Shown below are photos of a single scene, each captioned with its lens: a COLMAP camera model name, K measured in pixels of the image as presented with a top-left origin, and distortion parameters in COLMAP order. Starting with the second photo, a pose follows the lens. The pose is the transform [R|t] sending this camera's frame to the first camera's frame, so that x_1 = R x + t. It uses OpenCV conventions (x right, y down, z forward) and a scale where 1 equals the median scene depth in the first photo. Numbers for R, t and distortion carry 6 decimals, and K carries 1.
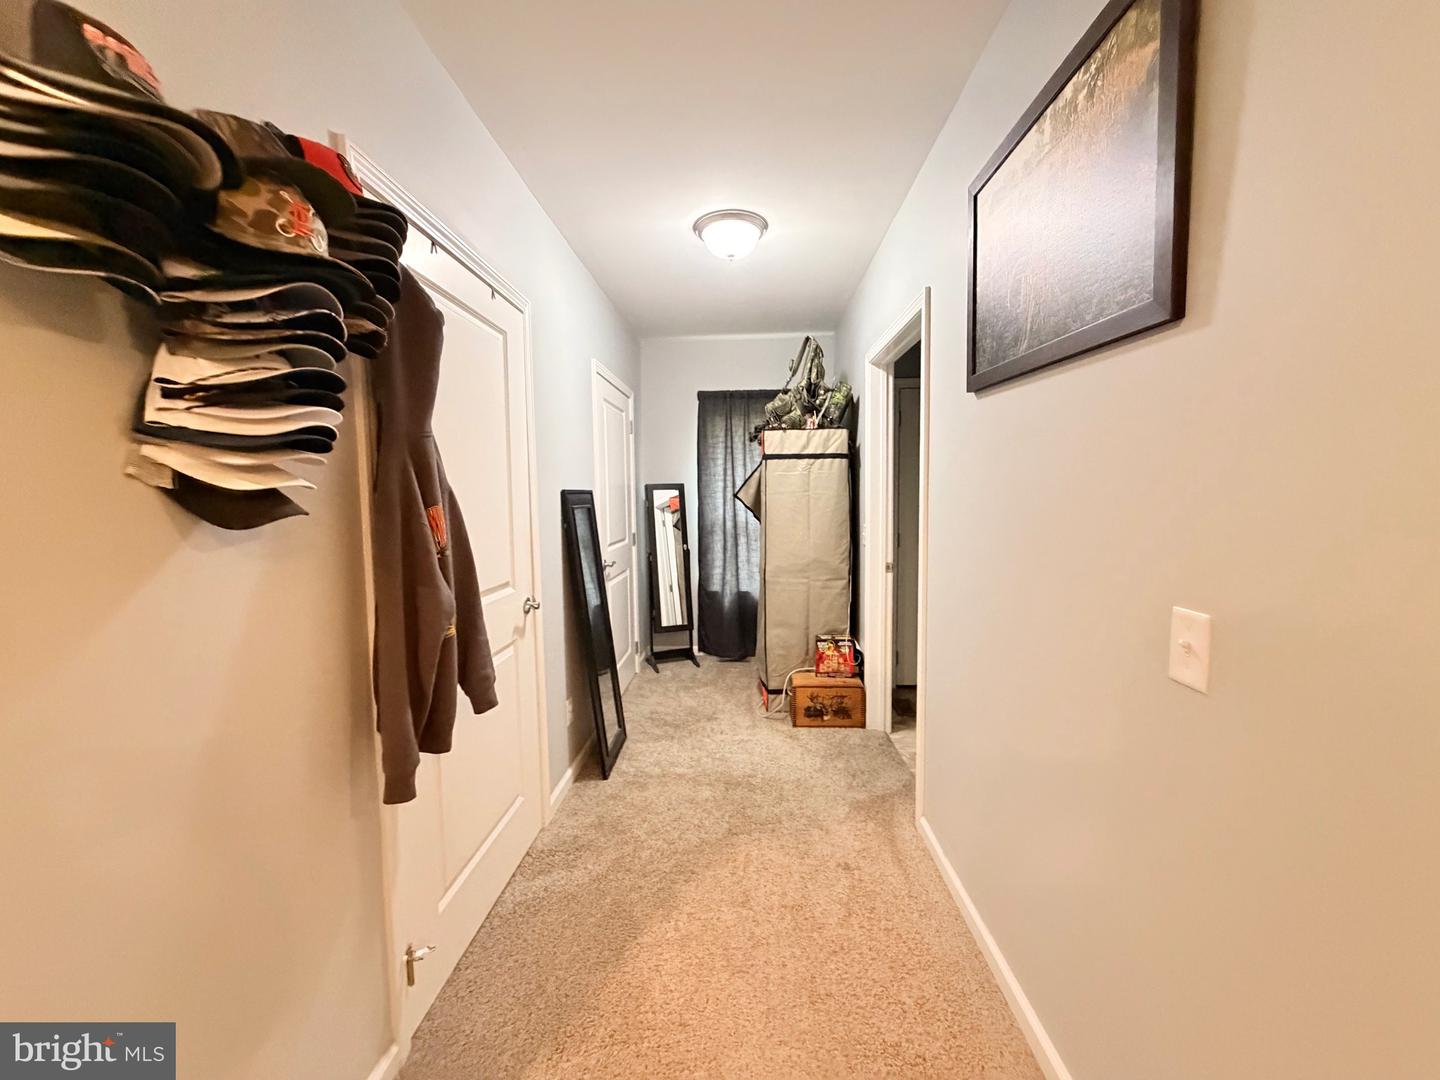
lens RADIAL K [[572.8, 0, 718.2], [0, 572.8, 539.9], [0, 0, 1]] dist [-0.001185, 0.000997]
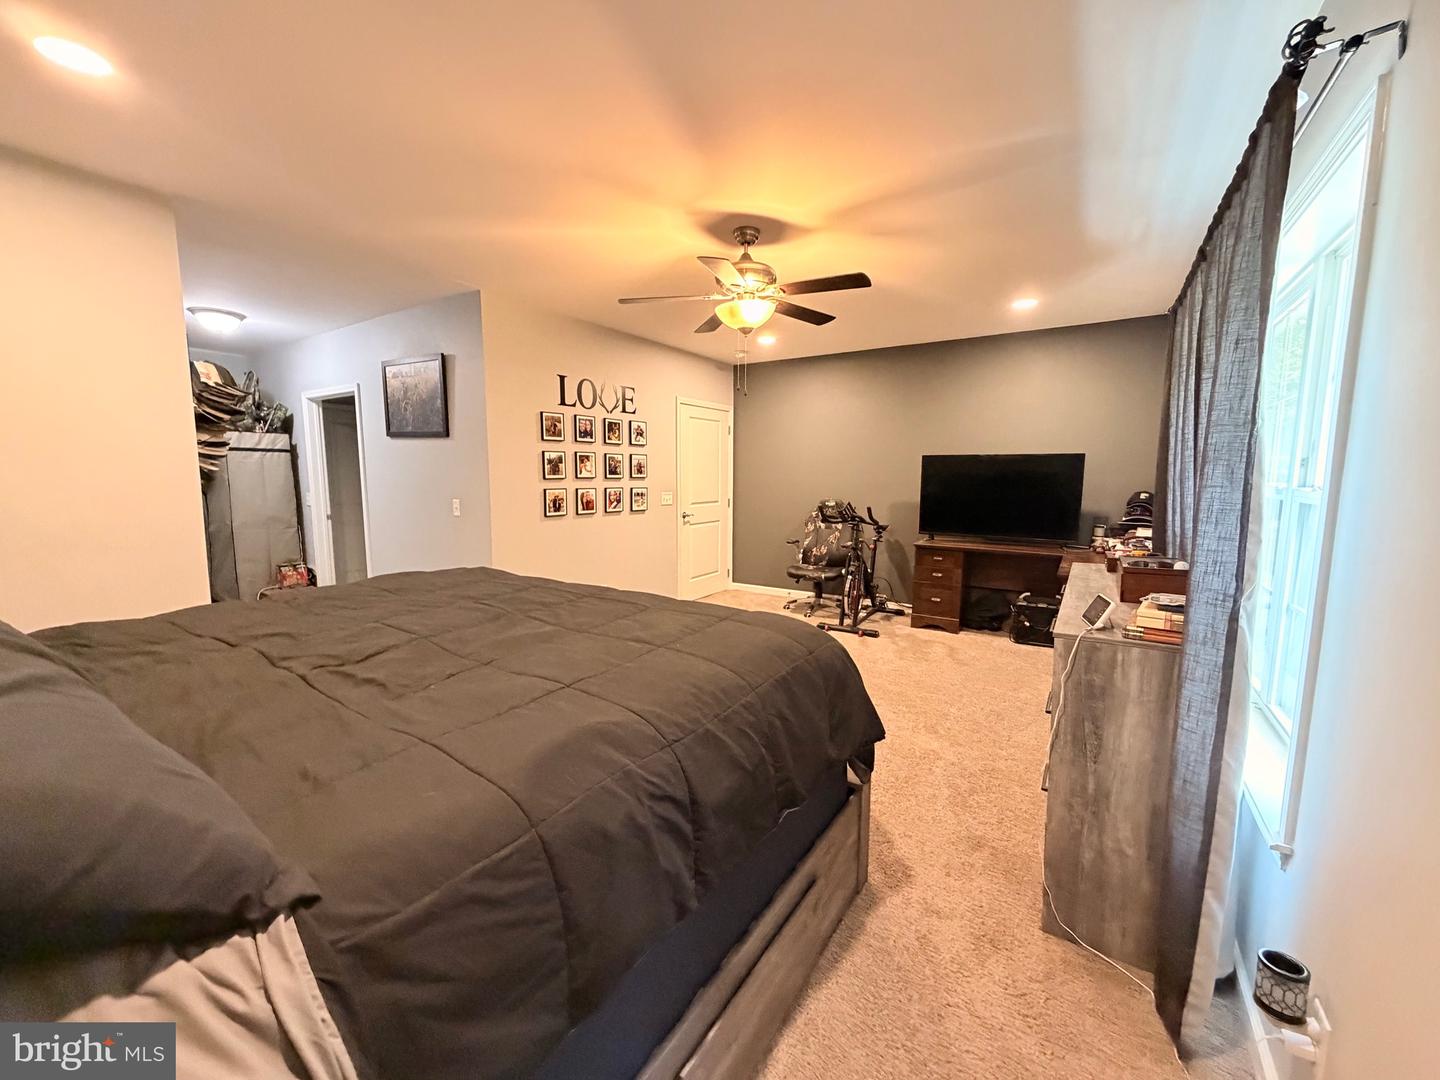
lens RADIAL K [[572.8, 0, 719.8], [0, 572.8, 539.9], [0, 0, 1]] dist [-0.001185, 0.000997]
pose [[0.504709, -0.082001, 0.859386, -0.571452], [0.058140, 0.996447, 0.060933, 0.075088], [-0.861330, 0.019211, 0.507683, -0.860760]]
